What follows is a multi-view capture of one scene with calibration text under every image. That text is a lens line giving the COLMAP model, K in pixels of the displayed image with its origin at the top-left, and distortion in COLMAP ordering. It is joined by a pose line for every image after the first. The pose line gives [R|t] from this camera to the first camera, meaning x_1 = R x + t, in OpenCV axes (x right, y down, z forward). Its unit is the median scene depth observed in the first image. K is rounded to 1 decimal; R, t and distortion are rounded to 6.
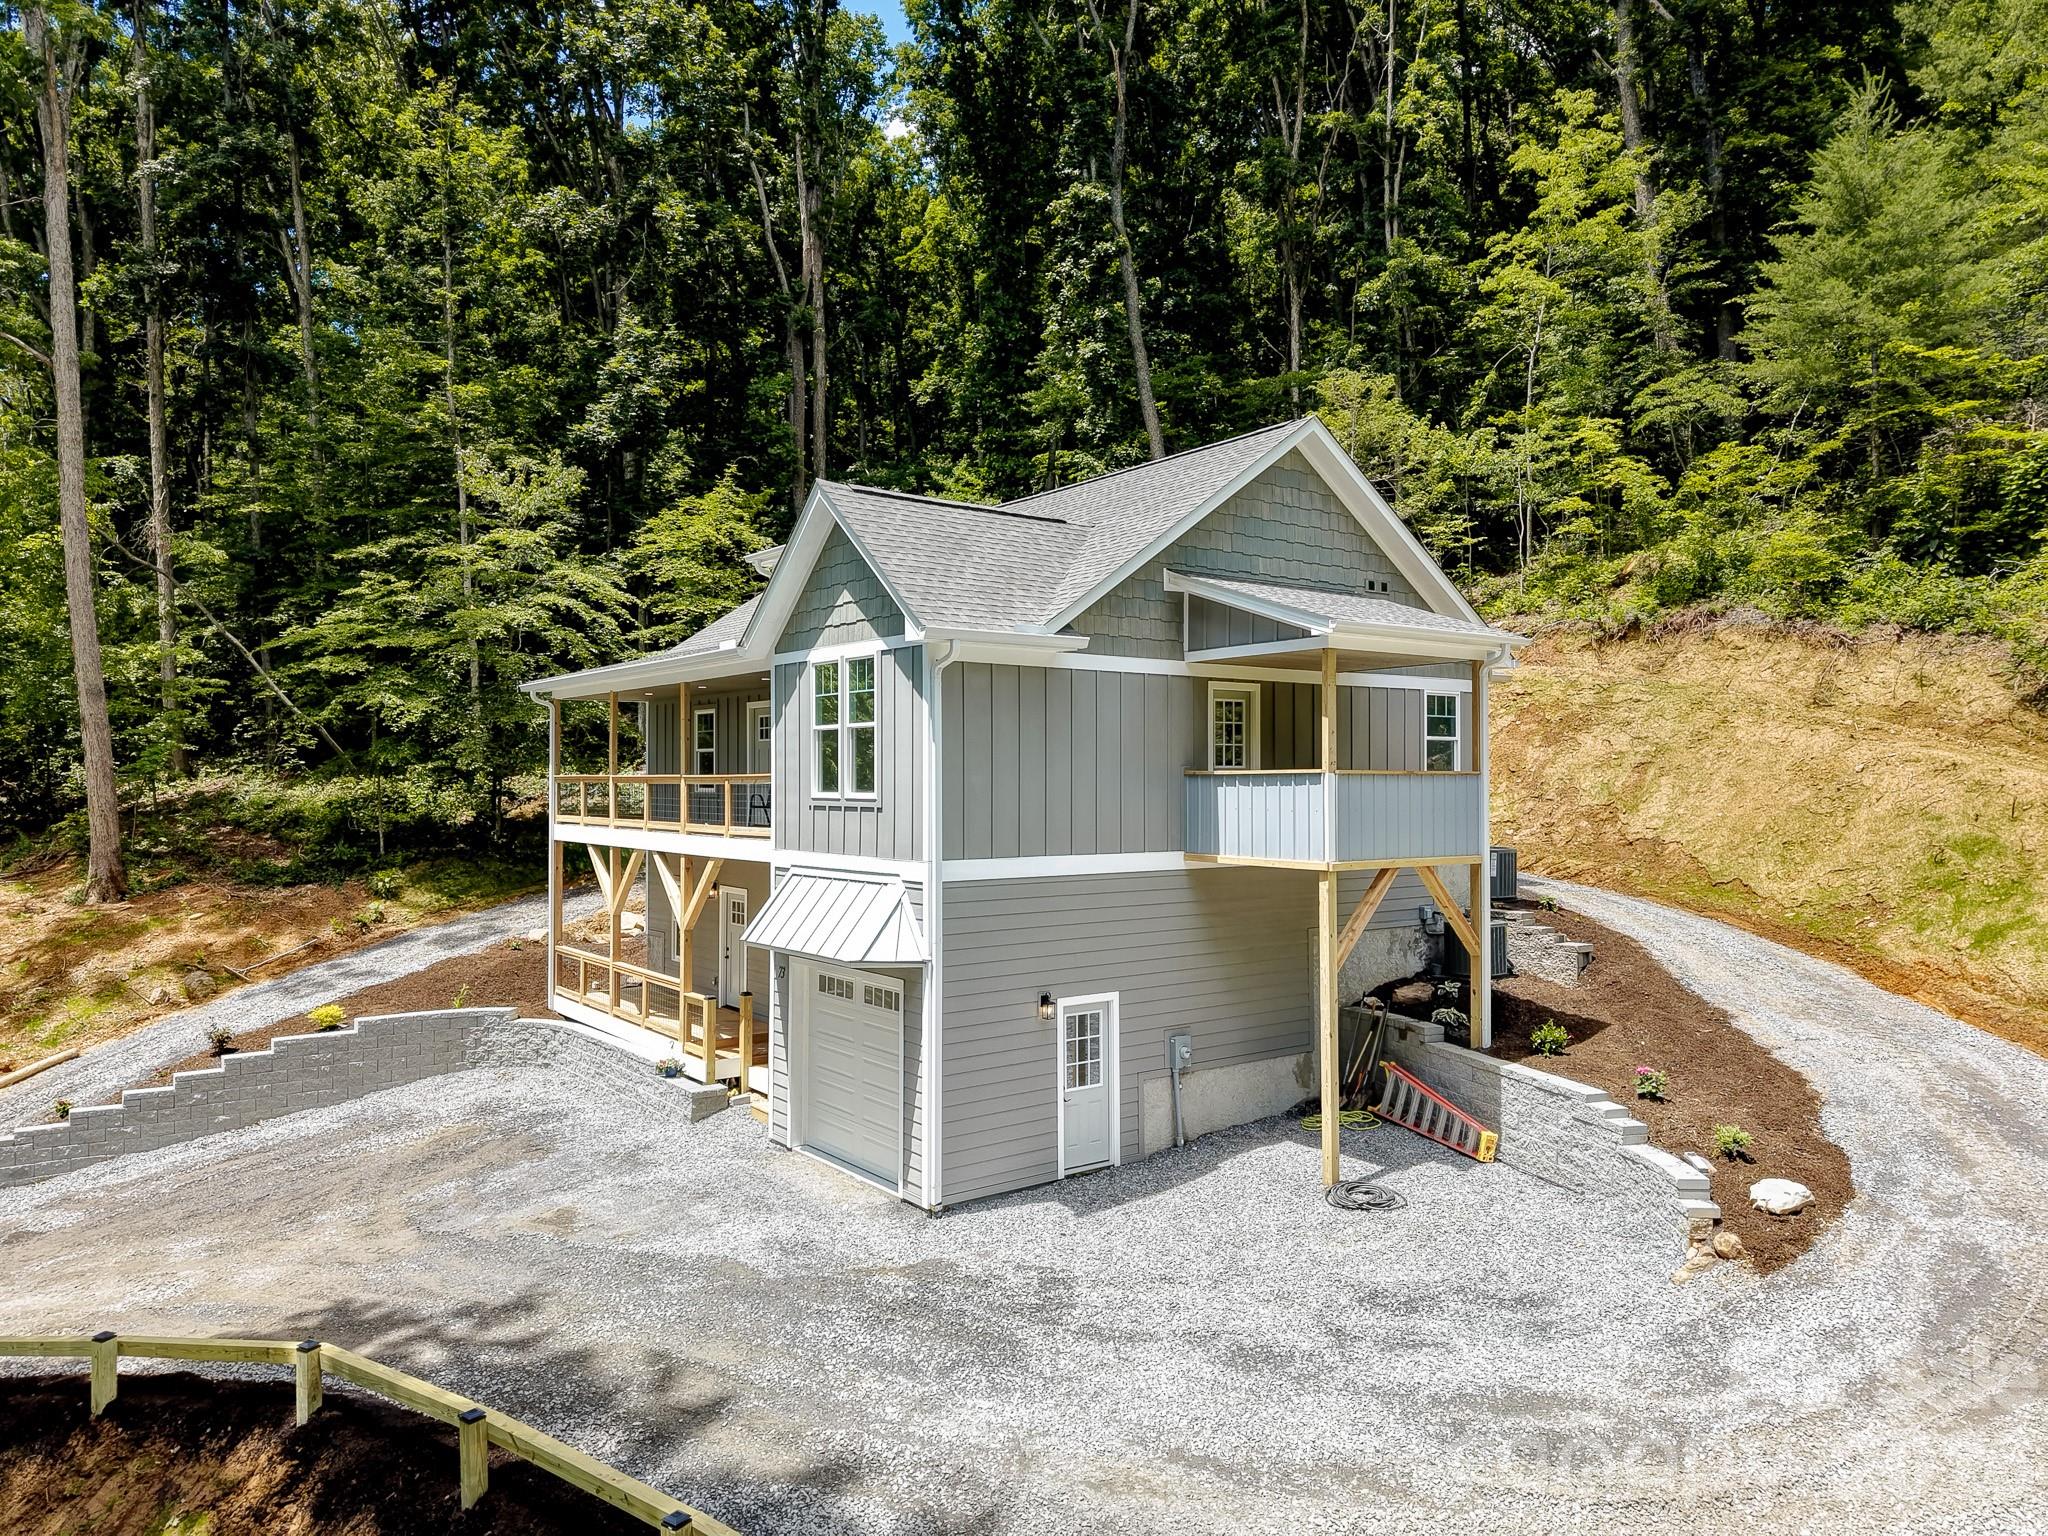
lens RADIAL K [[1380.0, 0, 1028.9], [0, 1380.0, 759.3], [0, 0, 1]] dist [0.009316, -0.011086]
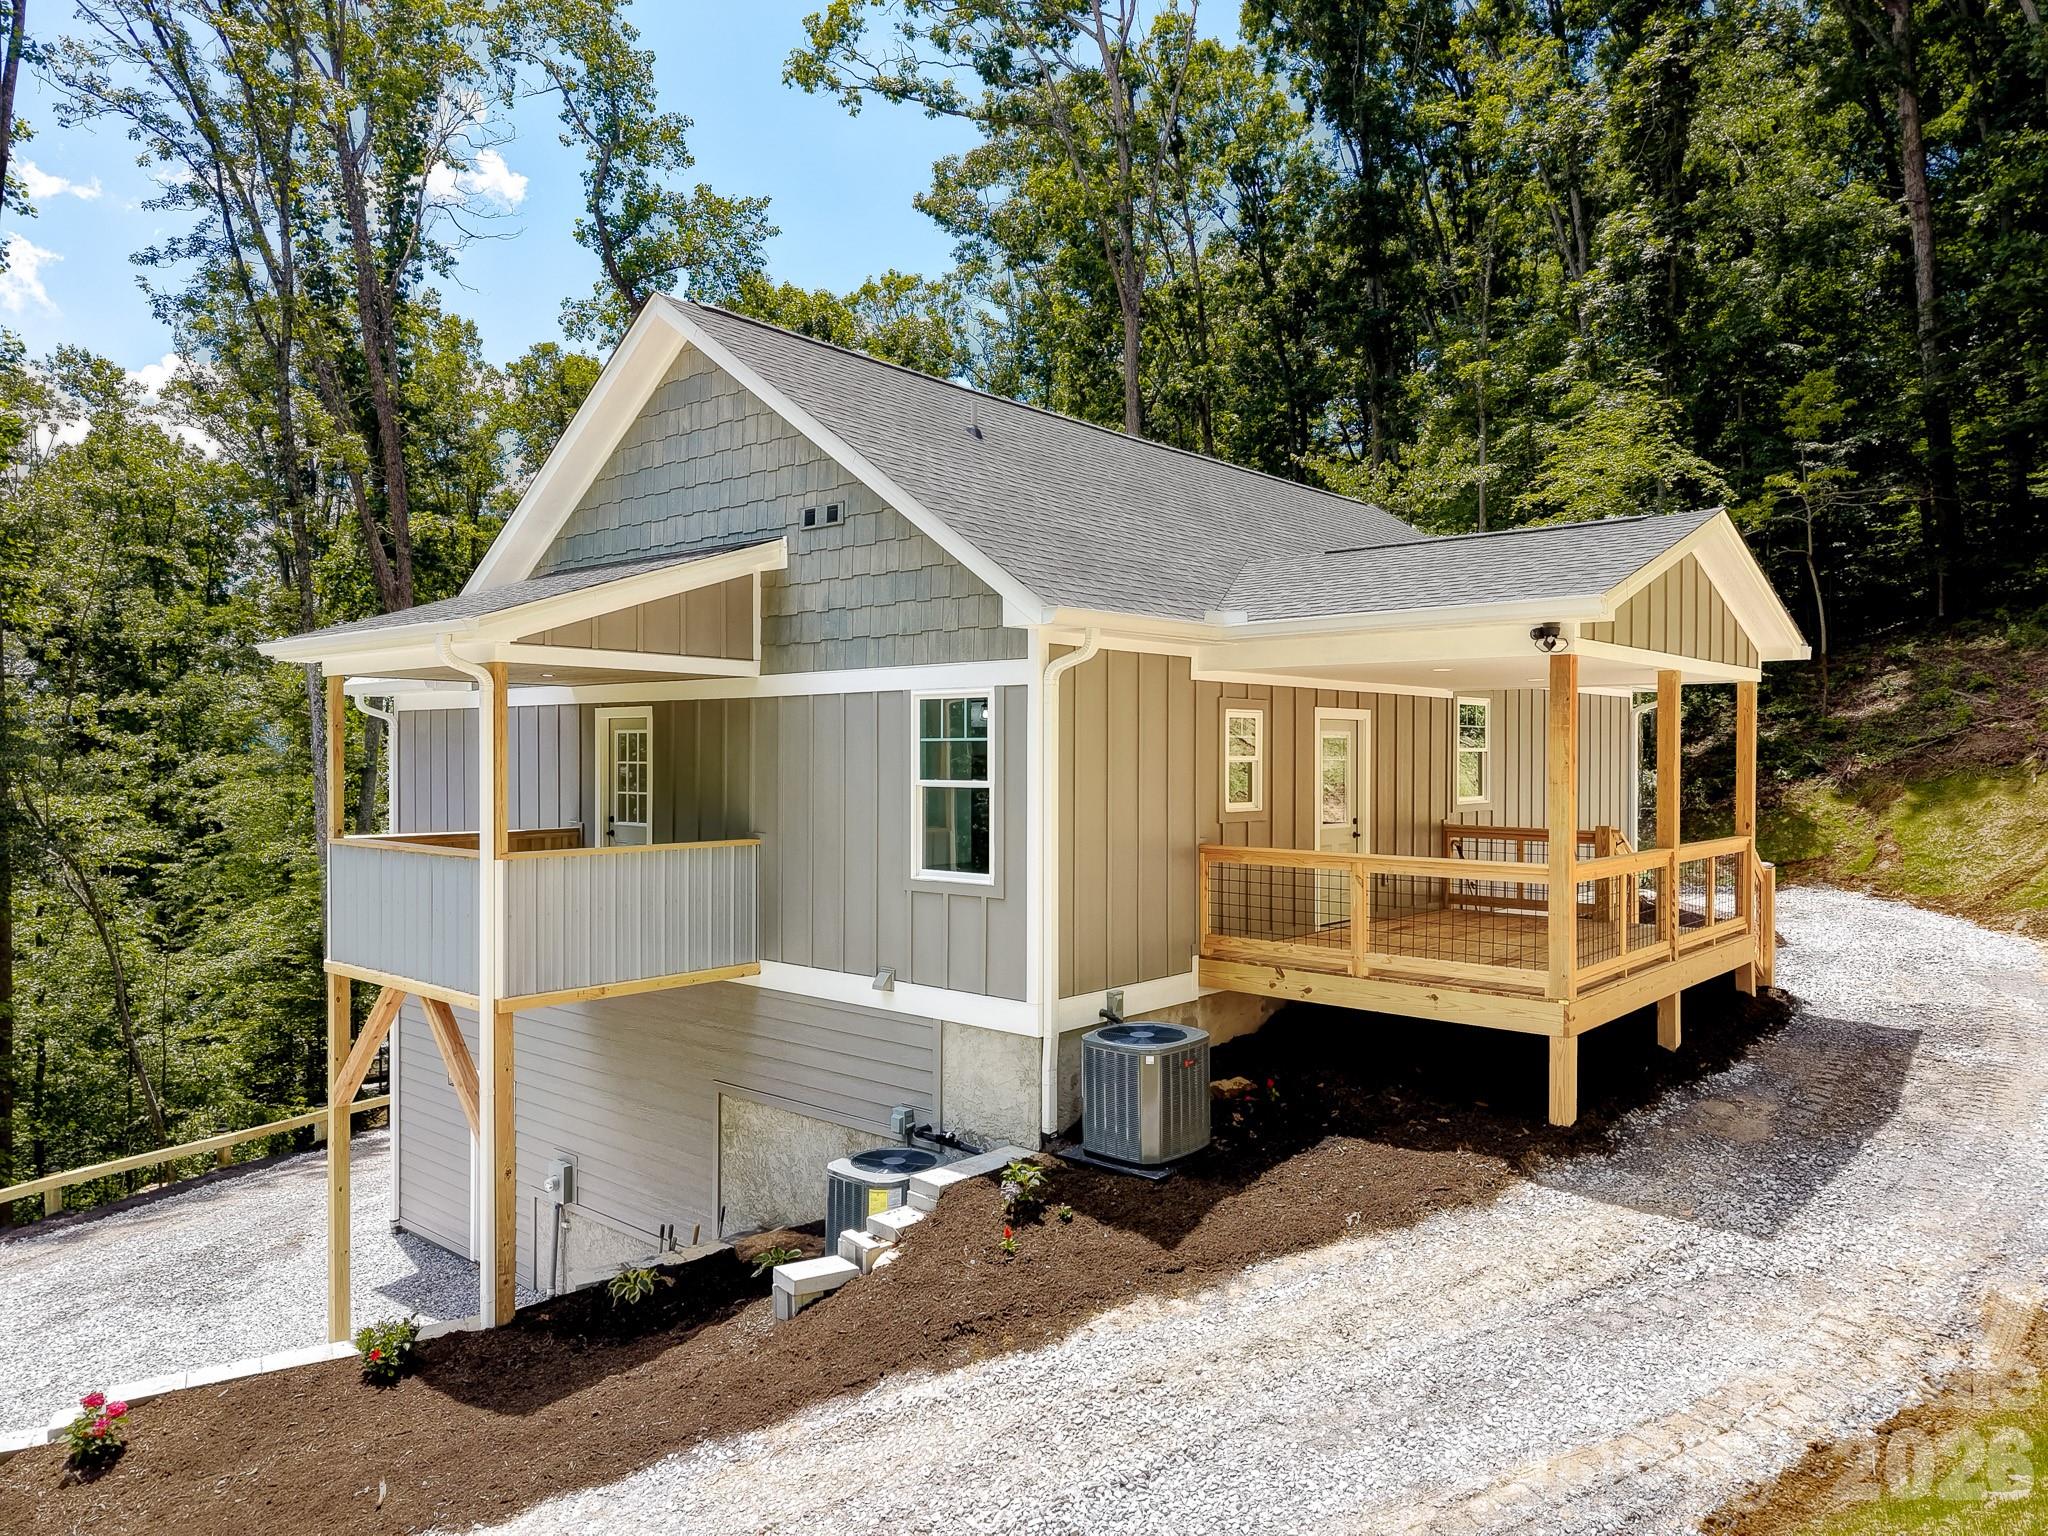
lens RADIAL K [[1380.0, 0, 1036.3], [0, 1380.0, 761.3], [0, 0, 1]] dist [0.009316, -0.011086]
pose [[0.202466, 0.003402, -0.979283, 0.978638], [0.009556, 0.999939, 0.005449, -0.032149], [0.979243, -0.010462, 0.202421, 1.152699]]
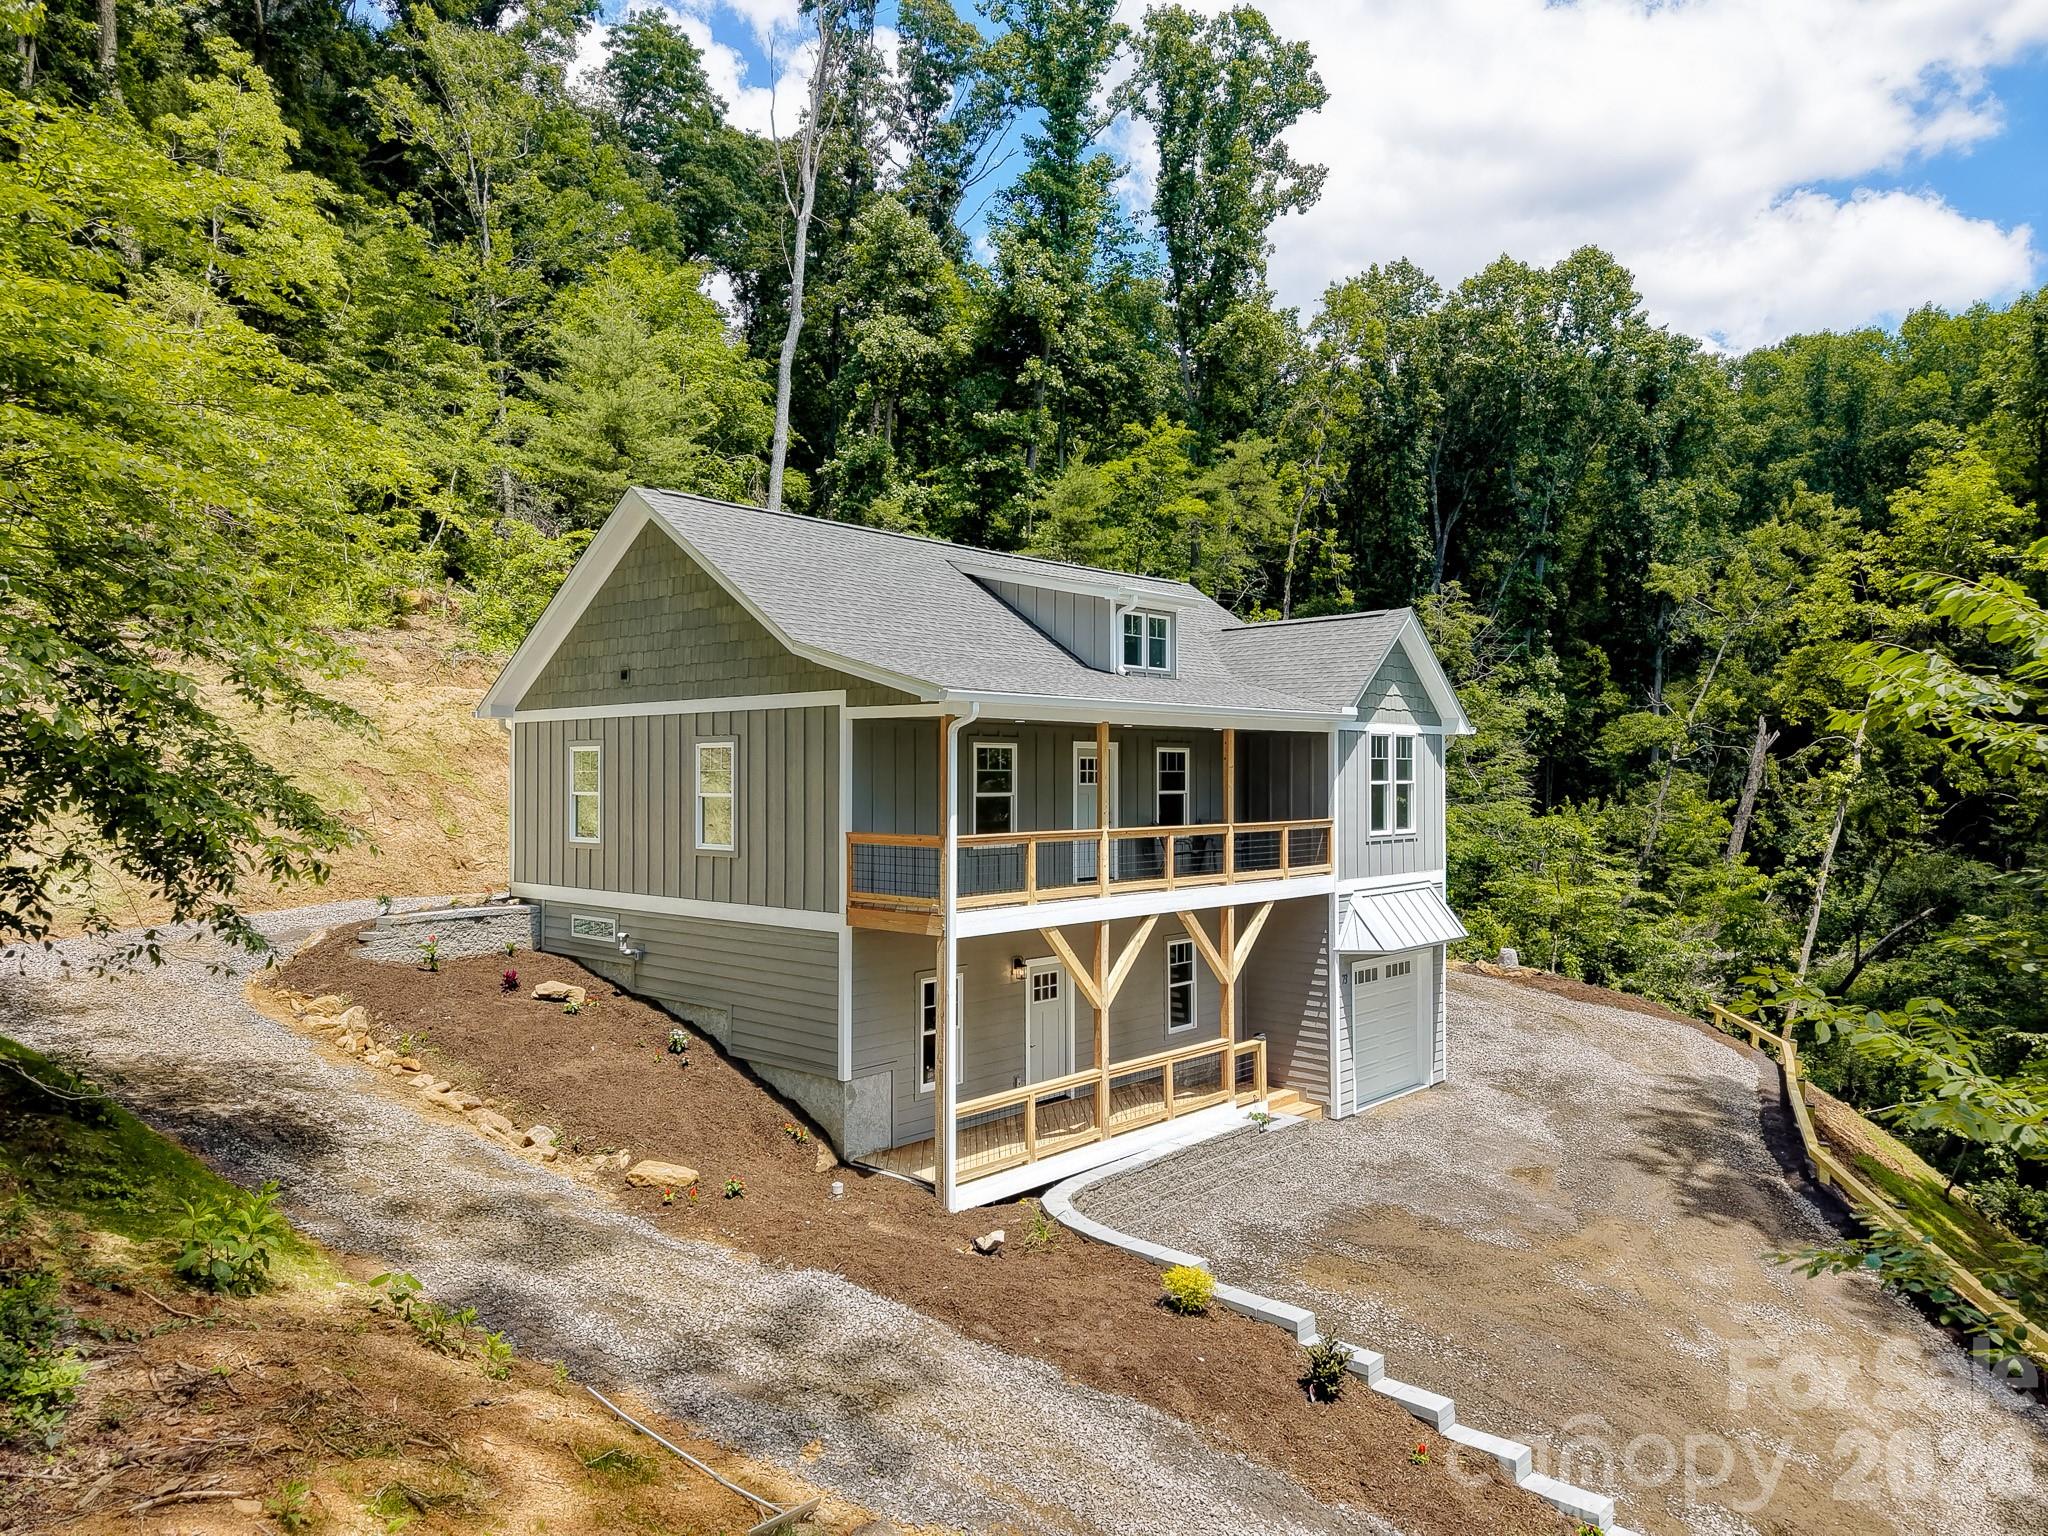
lens RADIAL K [[1380.0, 0, 1037.1], [0, 1380.0, 764.8], [0, 0, 1]] dist [0.009316, -0.011086]
pose [[-0.187702, 0.008804, 0.982187, -1.443903], [-0.013541, 0.999842, -0.011550, -0.020867], [-0.982133, -0.015467, -0.187553, 1.618993]]
